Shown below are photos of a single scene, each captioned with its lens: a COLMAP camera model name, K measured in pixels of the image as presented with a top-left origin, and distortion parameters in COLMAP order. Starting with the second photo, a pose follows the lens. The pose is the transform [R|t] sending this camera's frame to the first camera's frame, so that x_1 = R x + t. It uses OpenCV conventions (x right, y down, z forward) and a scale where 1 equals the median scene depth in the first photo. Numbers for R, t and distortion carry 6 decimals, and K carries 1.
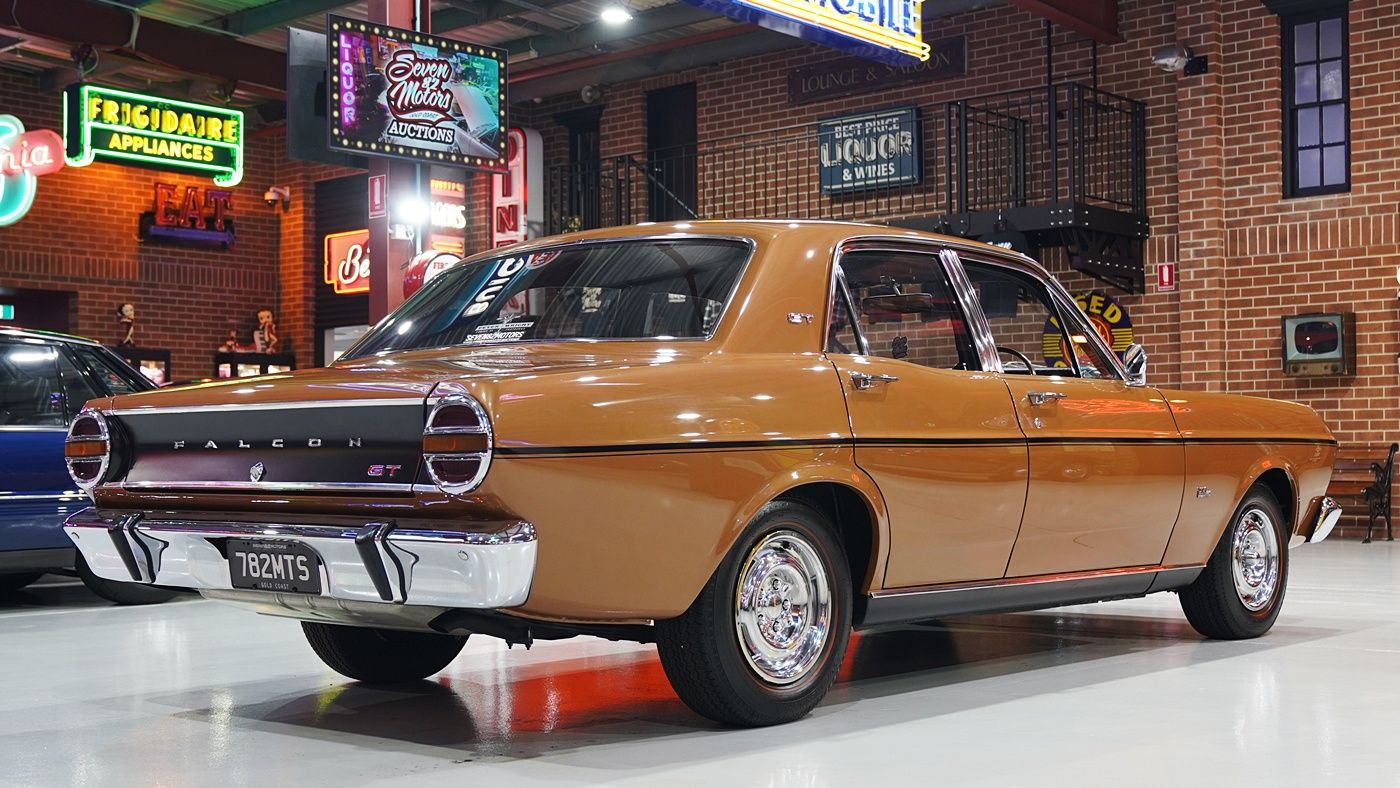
lens RADIAL K [[1801.2, 0, 700.0], [0, 1801.2, 394.0], [0, 0, 1]] dist [-0.009974, 0.013383]
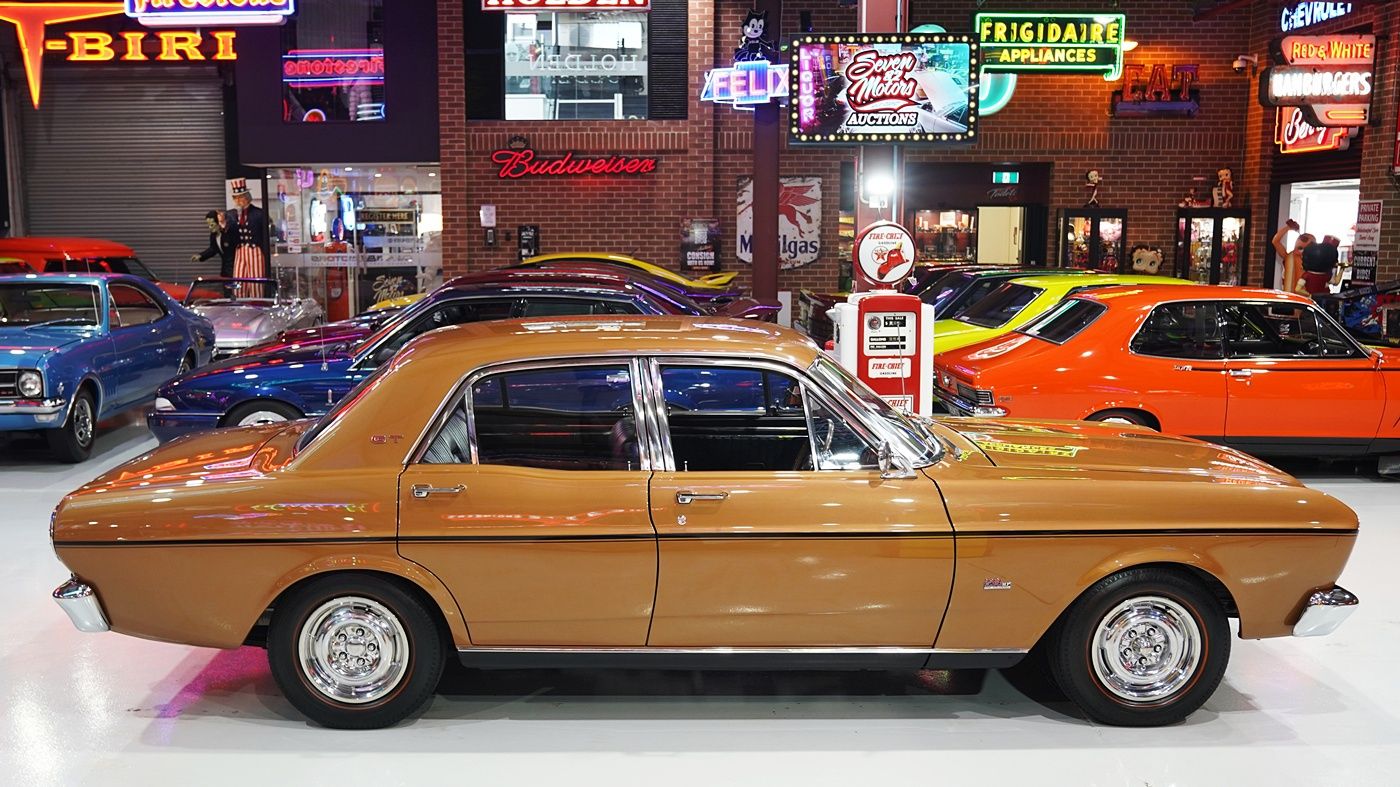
lens RADIAL K [[1495.6, 0, 700.0], [0, 1495.6, 393.5], [0, 0, 1]] dist [0.009767, 0.026579]
pose [[0.681069, 0.094950, -0.726037, 0.289867], [0.021088, 0.988602, 0.149070, -0.067317], [0.731915, -0.116838, 0.671304, 0.130359]]
